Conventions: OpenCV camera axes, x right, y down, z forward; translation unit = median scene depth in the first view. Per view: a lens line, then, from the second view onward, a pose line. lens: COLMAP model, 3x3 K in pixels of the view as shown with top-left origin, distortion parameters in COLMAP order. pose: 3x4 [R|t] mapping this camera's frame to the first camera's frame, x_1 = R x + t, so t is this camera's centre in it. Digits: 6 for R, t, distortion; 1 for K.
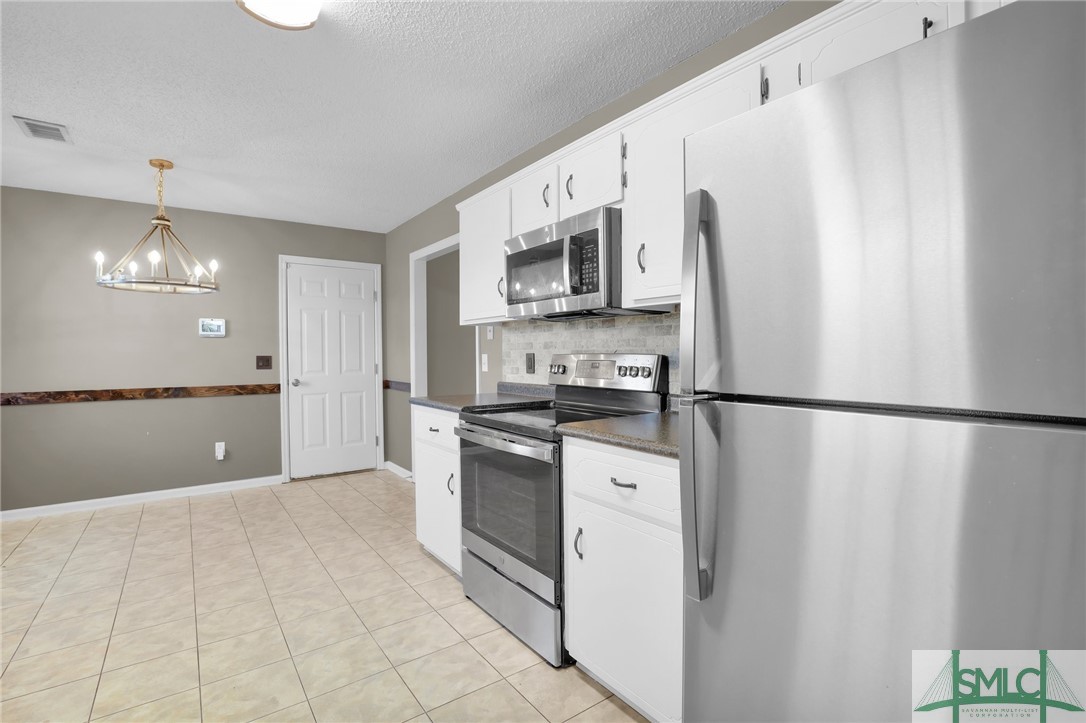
lens RADIAL K [[505.8, 0, 550.2], [0, 505.8, 360.2], [0, 0, 1]] dist [-0.037789, 0.006642]
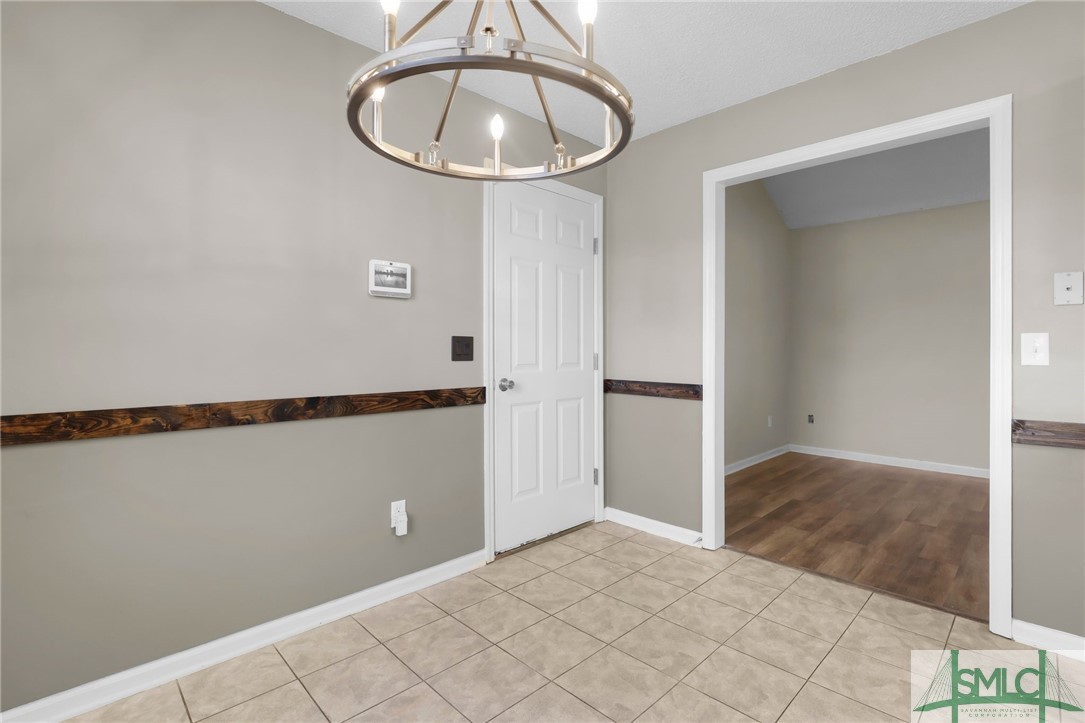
lens RADIAL K [[505.4, 0, 554.9], [0, 505.4, 348.6], [0, 0, 1]] dist [-0.037789, 0.006642]
pose [[0.989530, 0.008375, 0.144083, -0.797000], [-0.006427, 0.999882, -0.013982, 0.017138], [-0.144183, 0.012910, 0.989467, 0.627933]]
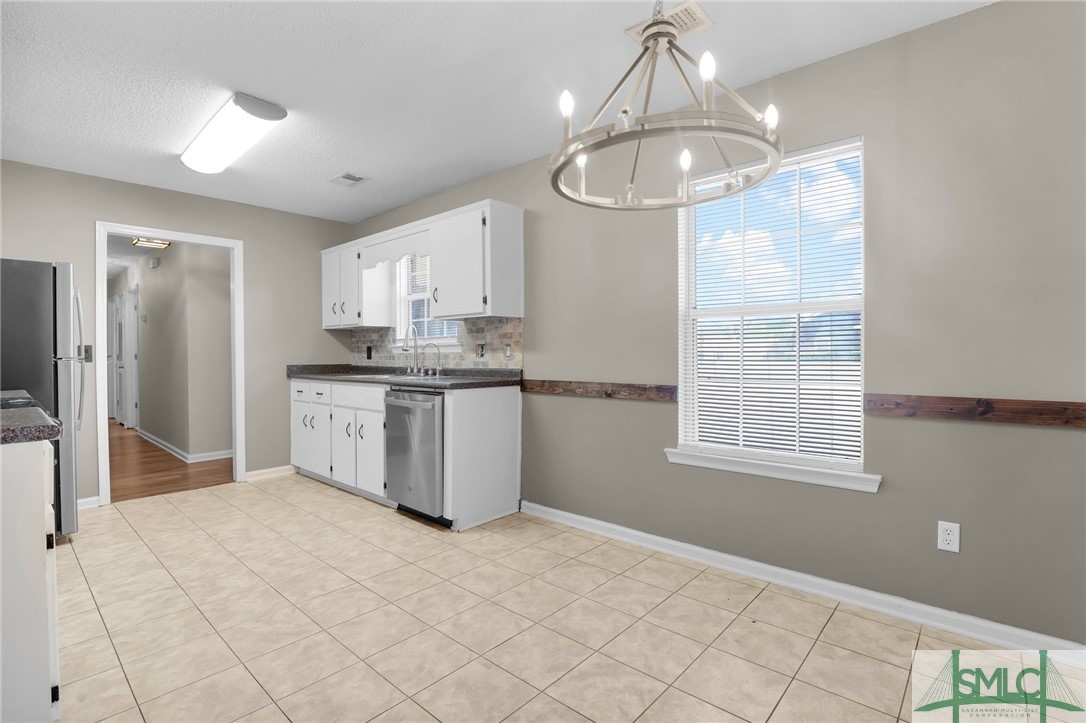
lens RADIAL K [[505.8, 0, 550.0], [0, 505.8, 367.2], [0, 0, 1]] dist [-0.037789, 0.006642]
pose [[-0.977552, 0.019996, -0.209744, -0.591946], [0.010759, 0.998925, 0.045087, 0.006761], [0.210420, 0.041818, -0.976716, 1.440759]]
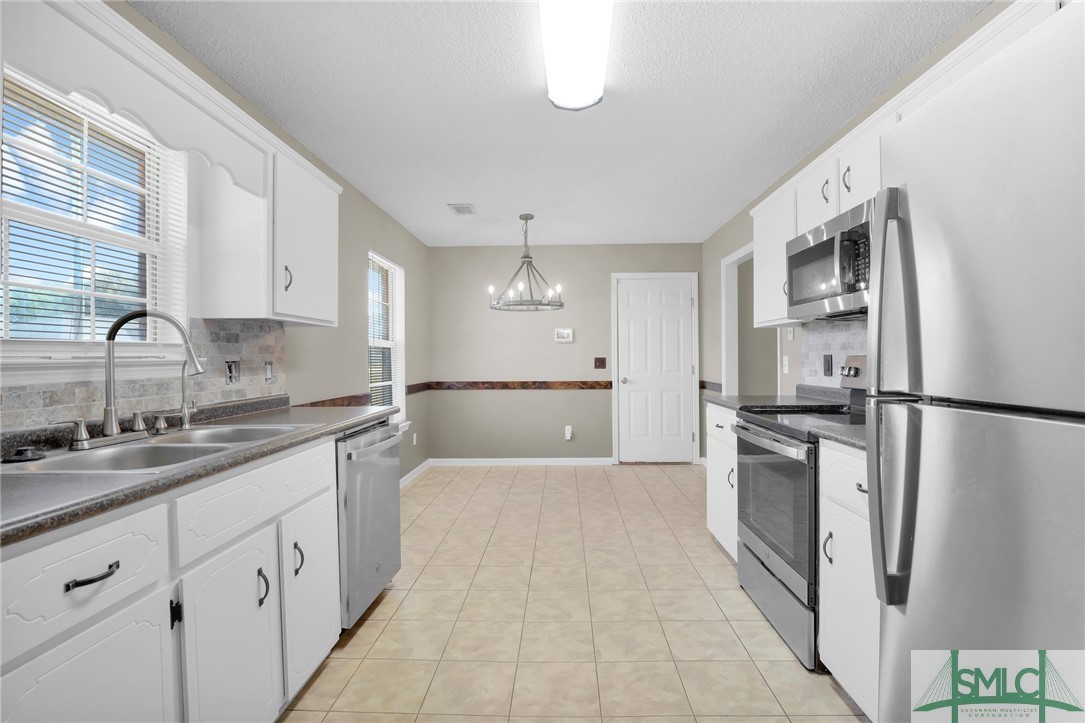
lens RADIAL K [[505.4, 0, 548.7], [0, 505.4, 360.5], [0, 0, 1]] dist [-0.037789, 0.006642]
pose [[0.786389, 0.003555, -0.617722, 0.124484], [-0.006133, 0.999979, -0.002052, 0.002237], [0.617702, 0.005402, 0.786394, -0.058191]]
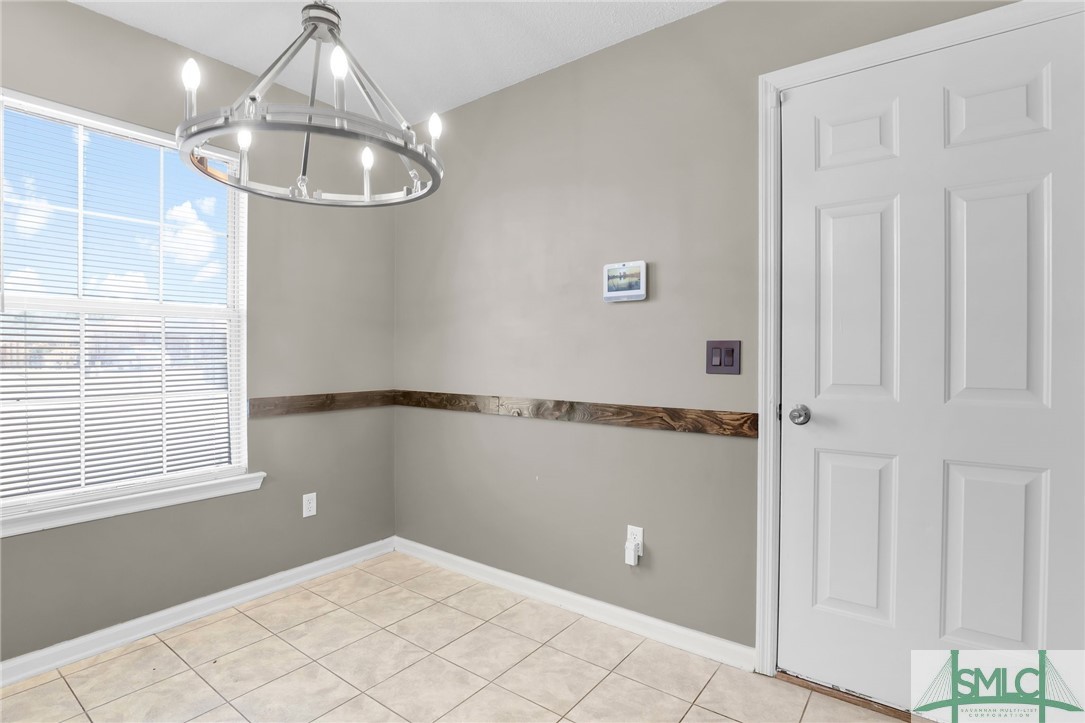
lens RADIAL K [[534.6, 0, 545.4], [0, 534.6, 359.1], [0, 0, 1]] dist [-0.031382, 0.000726]
pose [[0.284443, 0.018370, -0.958517, -0.289544], [-0.012263, 0.999804, 0.015523, 0.001582], [0.958614, 0.007339, 0.284613, 1.068017]]
